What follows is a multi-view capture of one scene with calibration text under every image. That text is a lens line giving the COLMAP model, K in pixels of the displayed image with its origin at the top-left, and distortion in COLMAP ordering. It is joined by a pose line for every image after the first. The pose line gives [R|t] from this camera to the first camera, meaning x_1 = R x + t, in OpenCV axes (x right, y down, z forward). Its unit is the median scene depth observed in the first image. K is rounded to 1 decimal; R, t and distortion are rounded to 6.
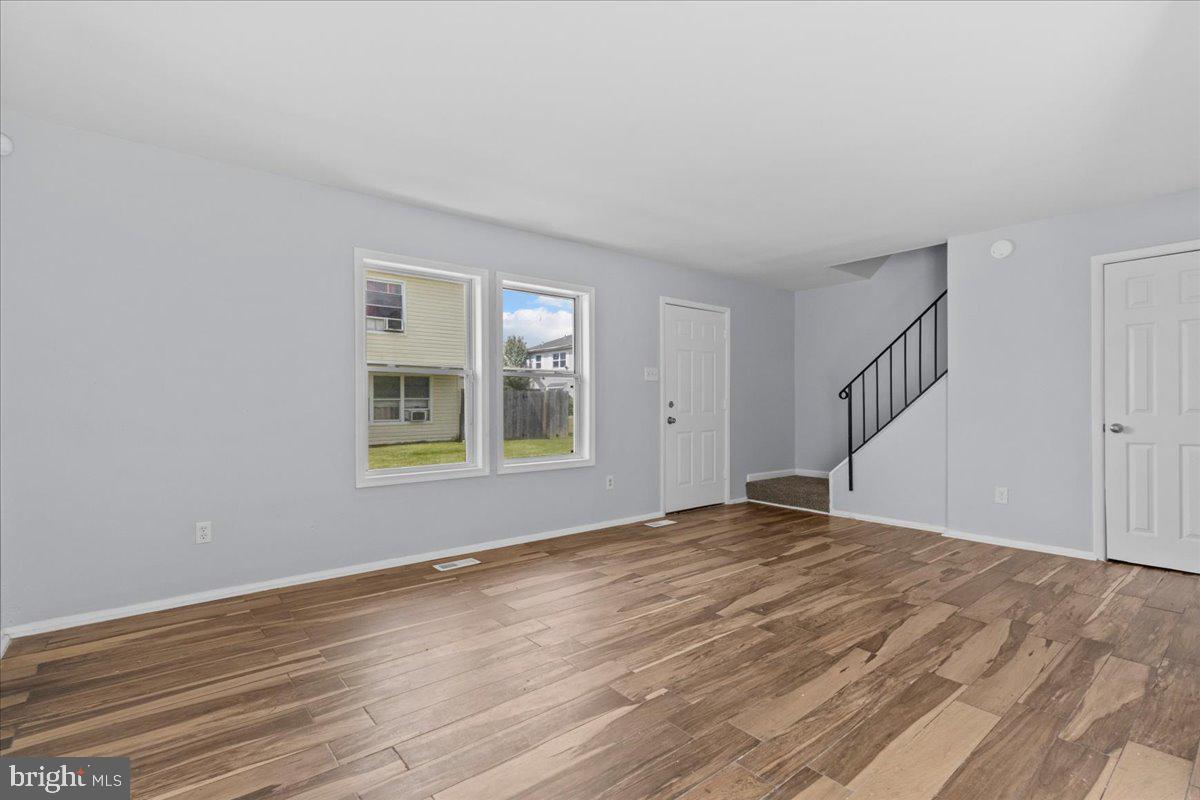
lens RADIAL K [[567.6, 0, 618.1], [0, 567.6, 401.6], [0, 0, 1]] dist [0.010263, -0.000012]
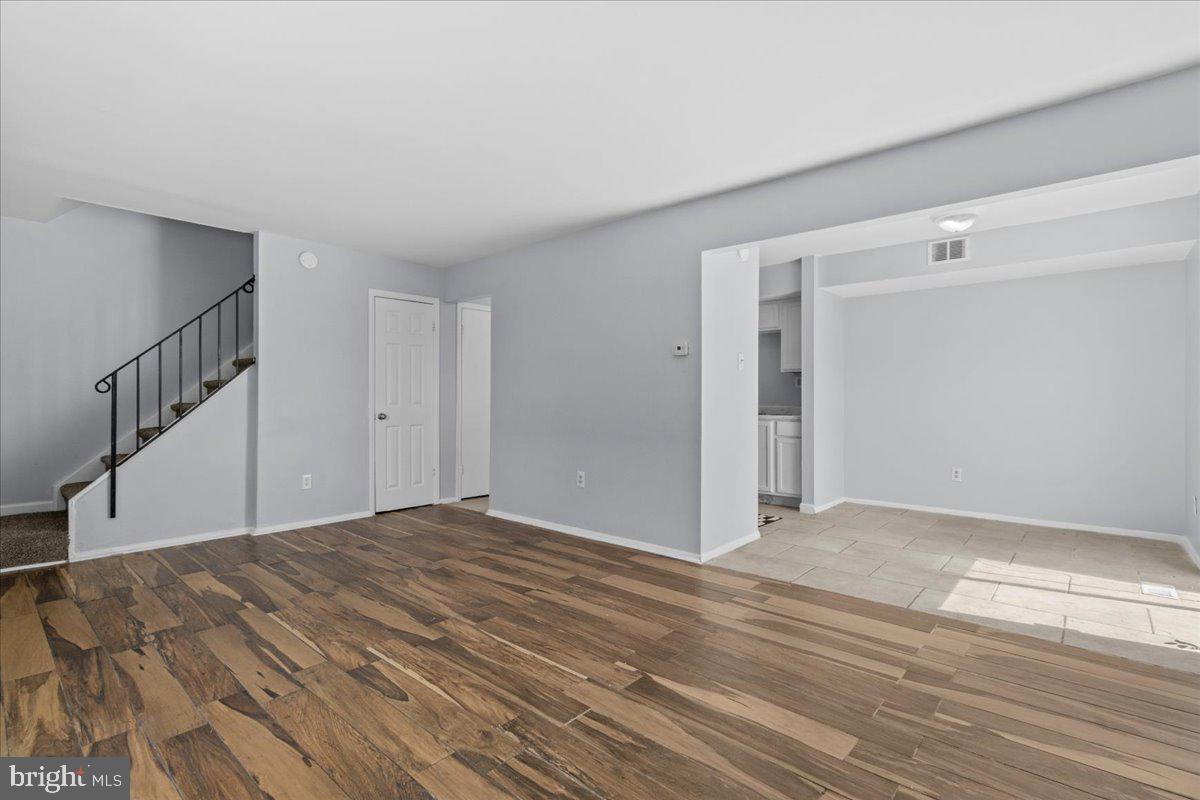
lens RADIAL K [[555.0, 0, 607.9], [0, 555.0, 397.3], [0, 0, 1]] dist [-0.002693, 0.000301]
pose [[-0.141009, -0.000434, 0.990008, -0.646218], [-0.004906, 0.999988, -0.000260, -0.001991], [-0.989996, -0.004894, -0.141009, 0.780167]]
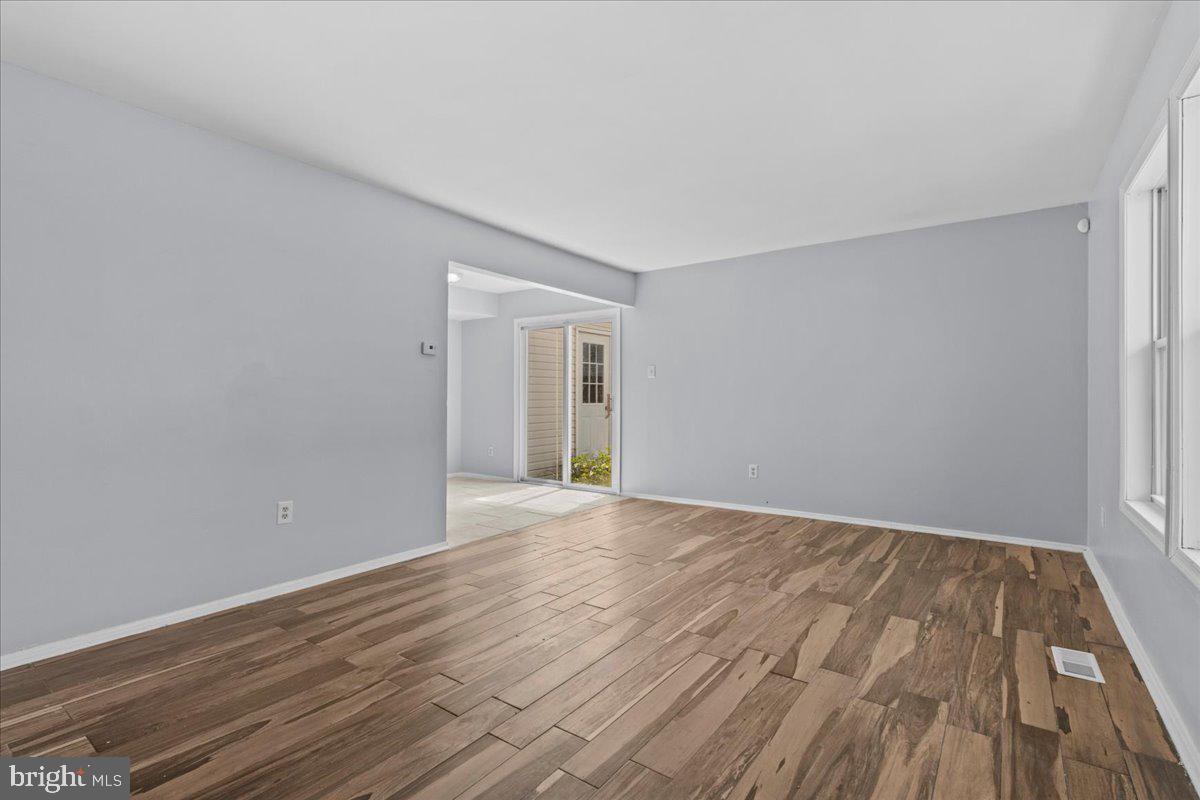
lens RADIAL K [[555.0, 0, 607.9], [0, 555.0, 397.3], [0, 0, 1]] dist [-0.002693, 0.000301]
pose [[-0.973429, 0.002156, -0.228978, 0.396431], [0.002432, 0.999997, -0.000922, 0.002870], [0.228975, -0.001455, -0.973431, 1.720883]]
